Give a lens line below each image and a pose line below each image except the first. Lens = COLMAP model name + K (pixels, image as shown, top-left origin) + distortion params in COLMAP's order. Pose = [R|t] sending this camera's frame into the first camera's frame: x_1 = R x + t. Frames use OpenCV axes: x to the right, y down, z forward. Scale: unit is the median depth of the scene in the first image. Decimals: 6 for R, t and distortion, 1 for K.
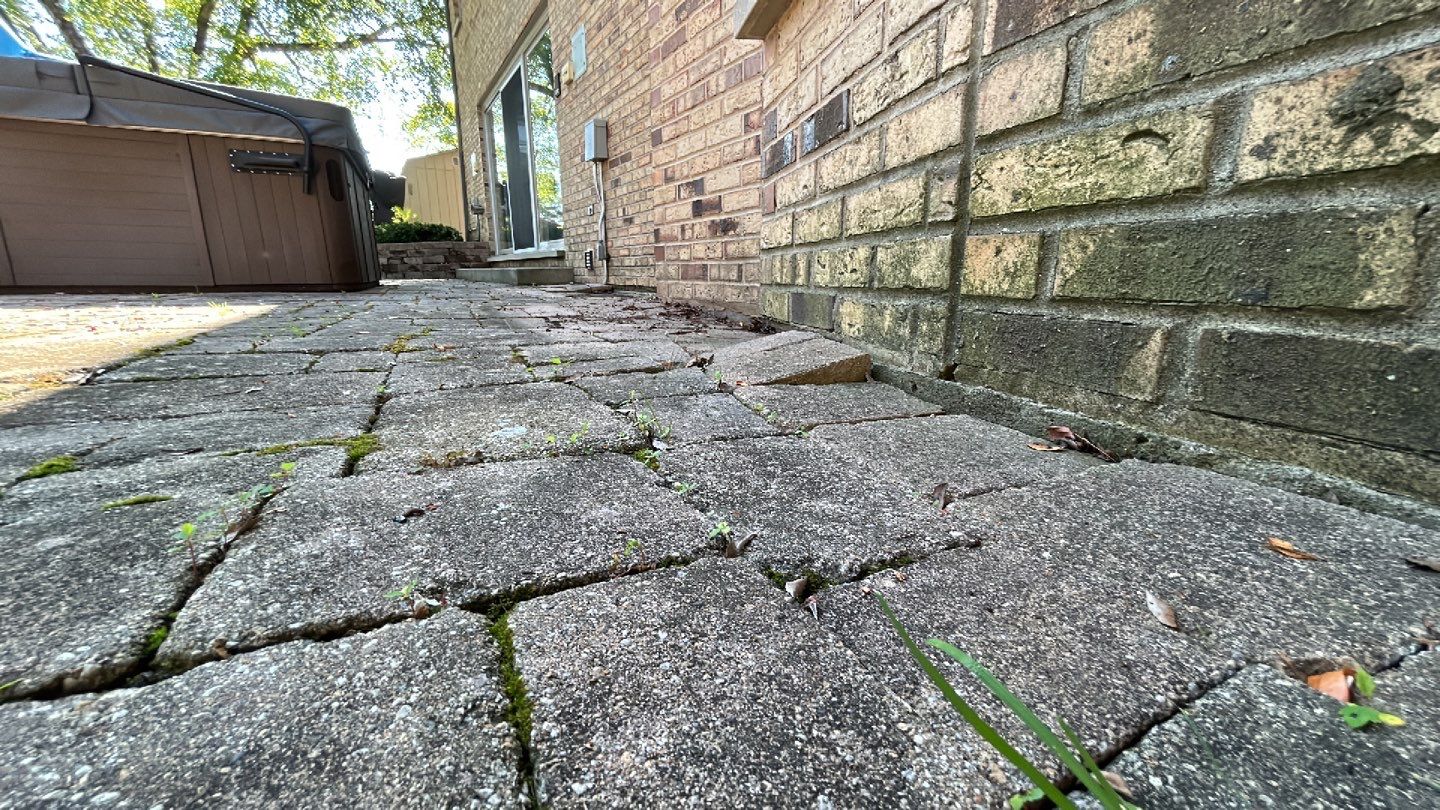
lens RADIAL K [[562.3, 0, 716.0], [0, 562.3, 405.9], [0, 0, 1]] dist [0.001218, 0.000496]
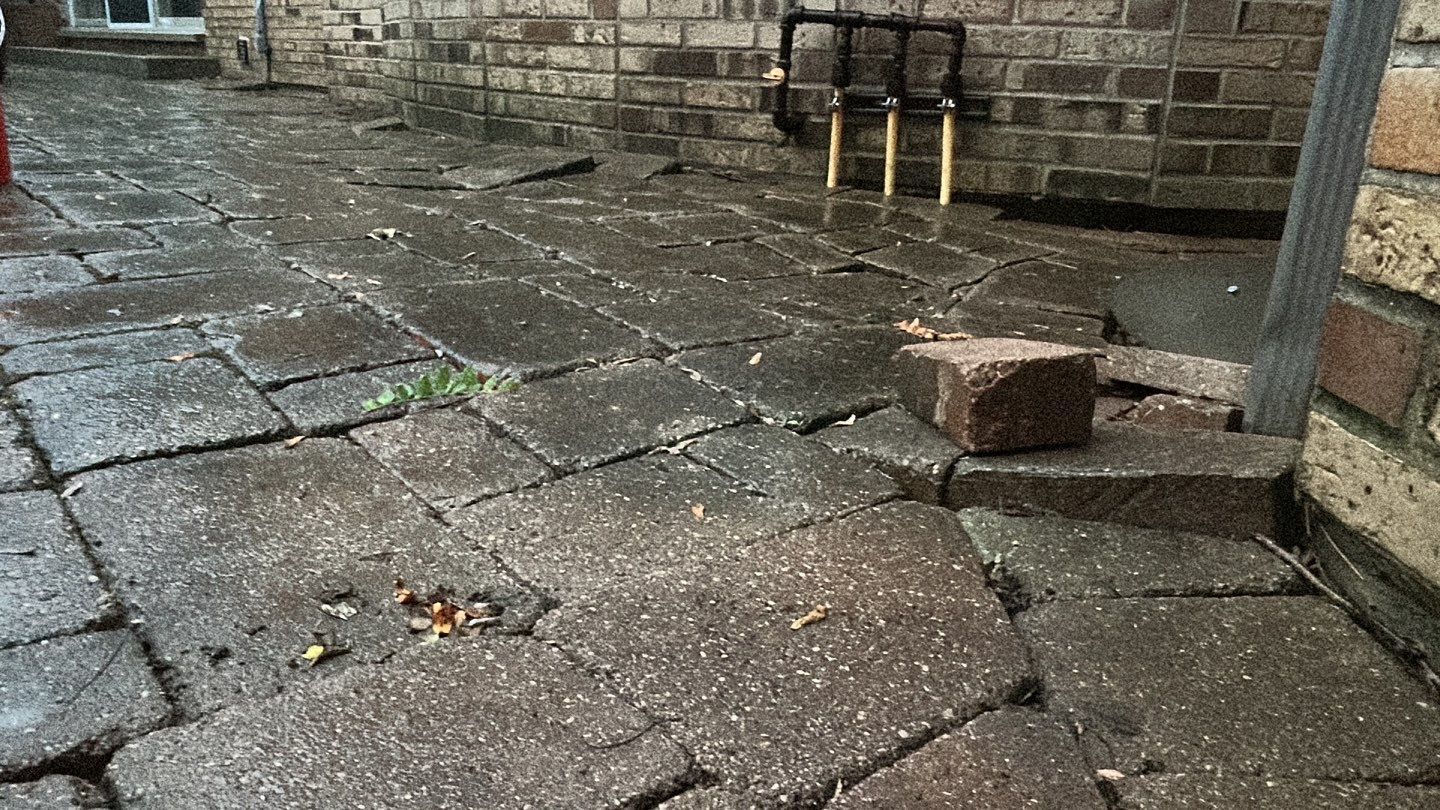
lens RADIAL K [[1036.8, 0, 720.0], [0, 1036.8, 405.0], [0, 0, 1]] dist [0.036278, -0.056070]
pose [[0.971313, -0.037274, 0.234863, 0.098740], [0.016423, 0.995795, 0.090121, 0.169174], [-0.237235, -0.083679, 0.967842, -0.878837]]
